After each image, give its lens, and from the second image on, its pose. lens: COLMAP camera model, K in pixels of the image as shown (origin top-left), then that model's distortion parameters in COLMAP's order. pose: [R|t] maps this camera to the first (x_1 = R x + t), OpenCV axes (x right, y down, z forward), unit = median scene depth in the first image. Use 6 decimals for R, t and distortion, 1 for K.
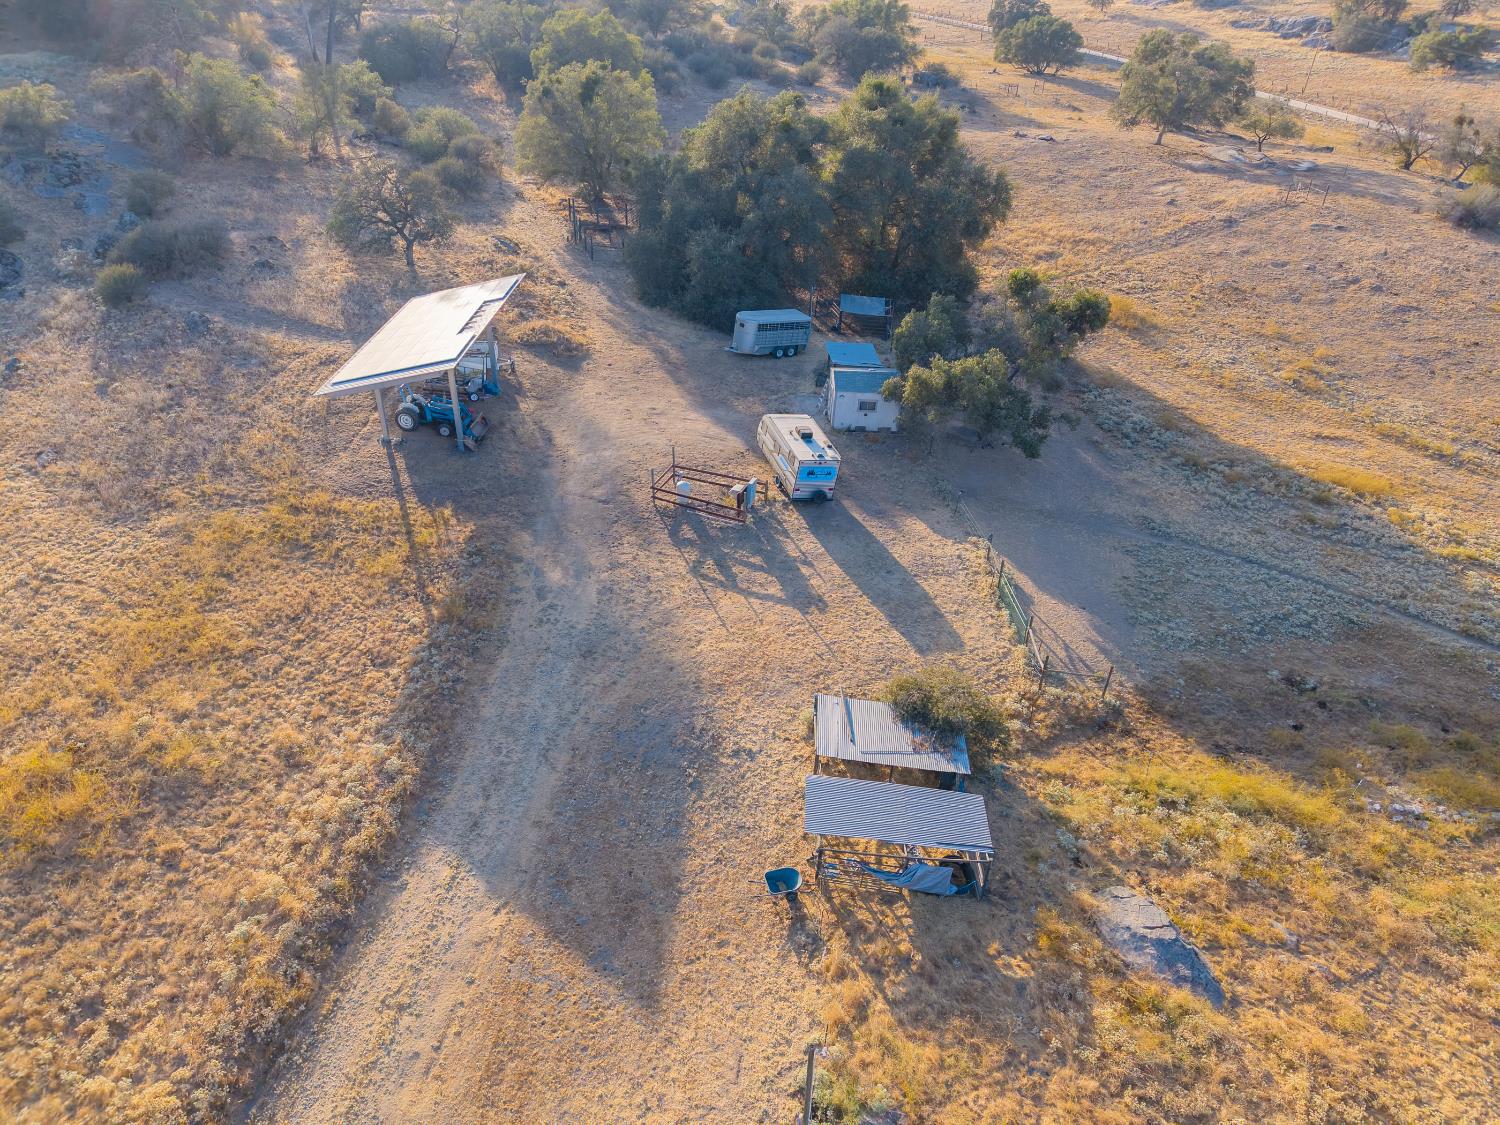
lens RADIAL K [[1026.1, 0, 750.0], [0, 1026.1, 562.5], [0, 0, 1]] dist [0.008920, -0.005661]
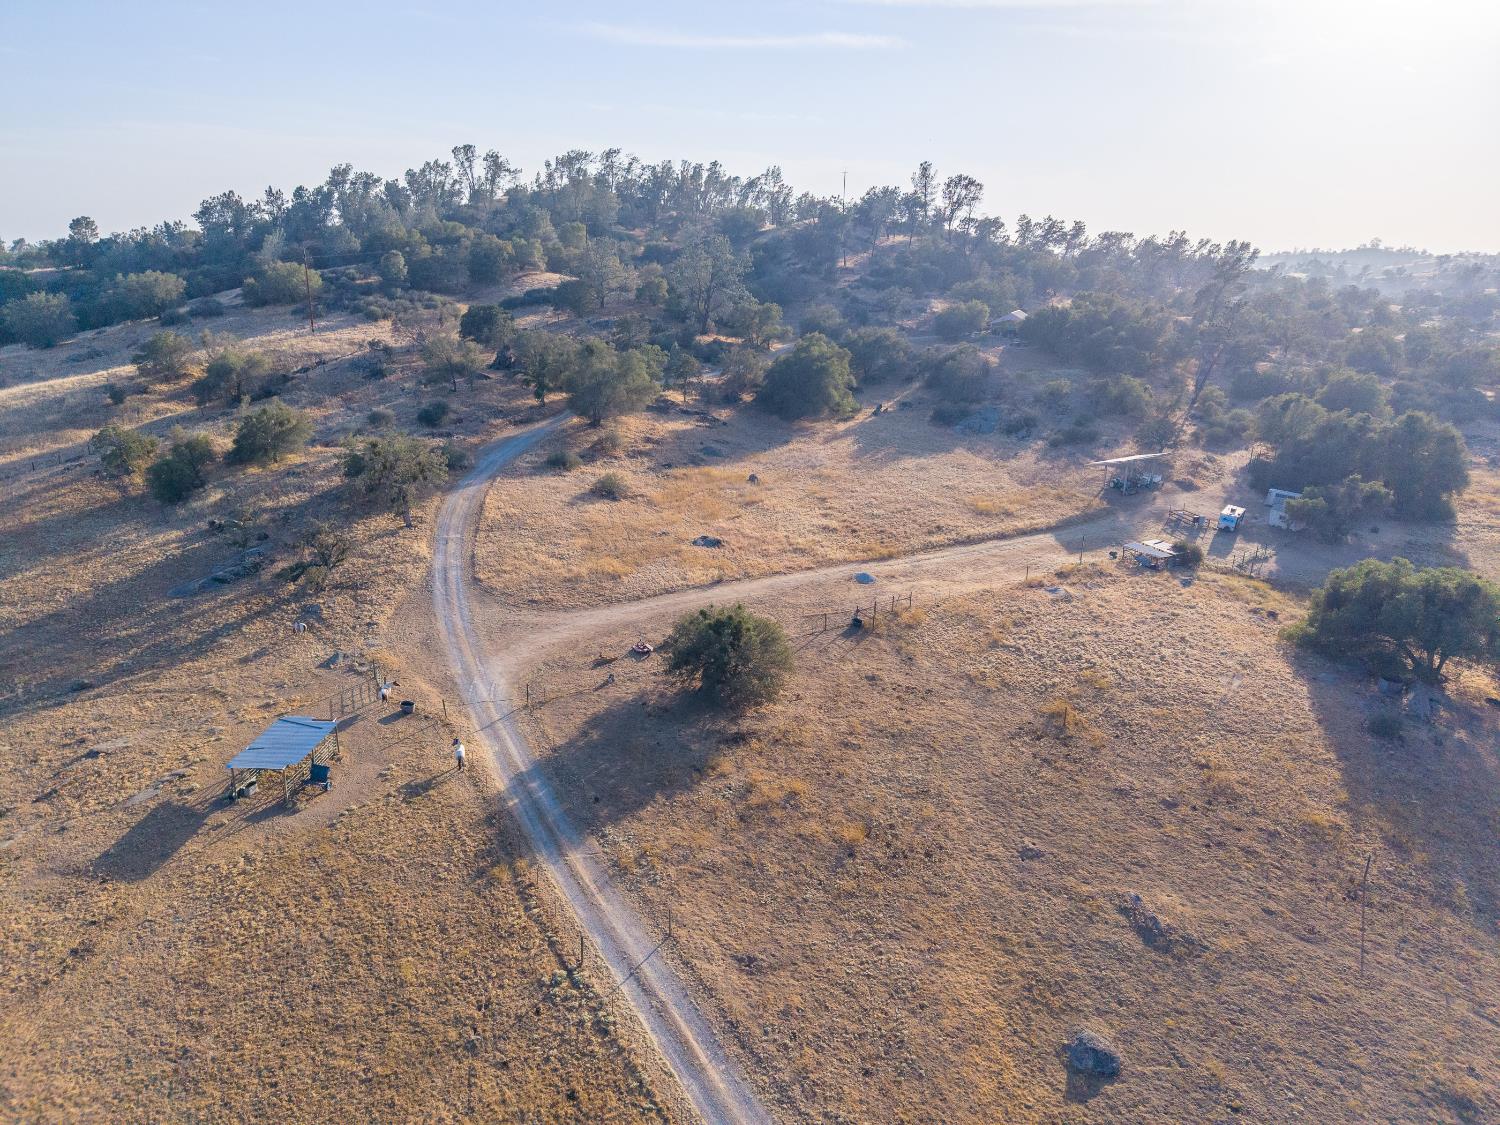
lens RADIAL K [[1026.1, 0, 750.0], [0, 1026.1, 562.5], [0, 0, 1]] dist [0.008920, -0.005661]
pose [[0.614603, 0.217521, -0.758253, 1.216940], [-0.418993, 0.904444, -0.080157, 0.680345], [0.668362, 0.366968, 0.647014, -1.442446]]
